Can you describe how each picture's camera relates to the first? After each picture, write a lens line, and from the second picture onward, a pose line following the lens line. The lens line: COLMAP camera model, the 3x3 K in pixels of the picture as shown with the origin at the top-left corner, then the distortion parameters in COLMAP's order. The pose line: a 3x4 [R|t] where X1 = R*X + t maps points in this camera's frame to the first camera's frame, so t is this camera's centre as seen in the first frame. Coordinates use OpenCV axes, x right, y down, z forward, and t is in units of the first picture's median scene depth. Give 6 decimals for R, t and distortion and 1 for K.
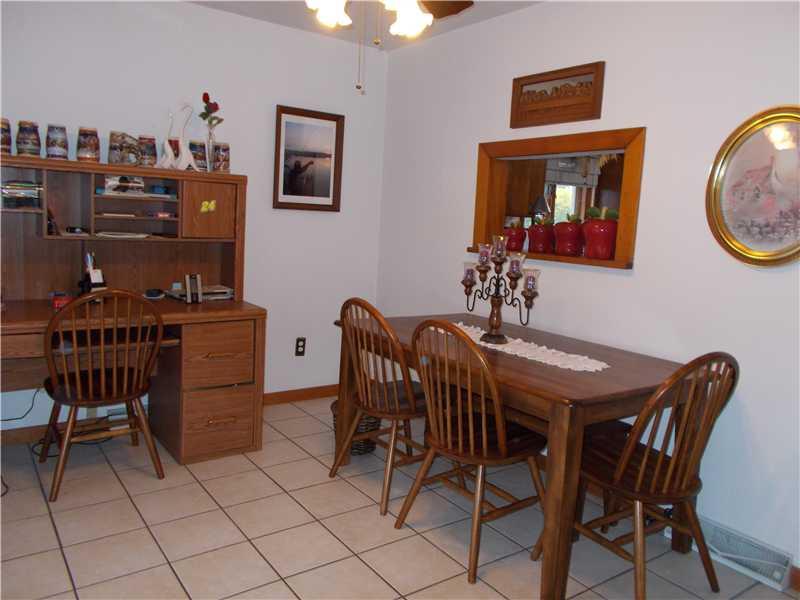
lens RADIAL K [[628.6, 0, 397.0], [0, 628.6, 284.6], [0, 0, 1]] dist [0.049988, -0.002416]
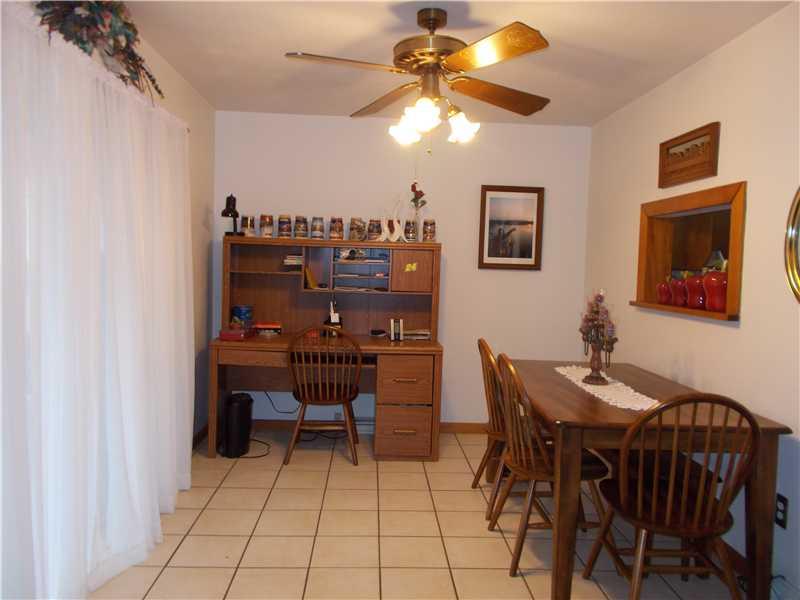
lens RADIAL K [[628.6, 0, 397.0], [0, 628.6, 284.6], [0, 0, 1]] dist [0.049988, -0.002416]
pose [[0.840527, -0.005266, -0.541743, 0.405078], [-0.048548, 0.995198, -0.084998, 0.025419], [0.539589, 0.097744, 0.836235, -0.117894]]
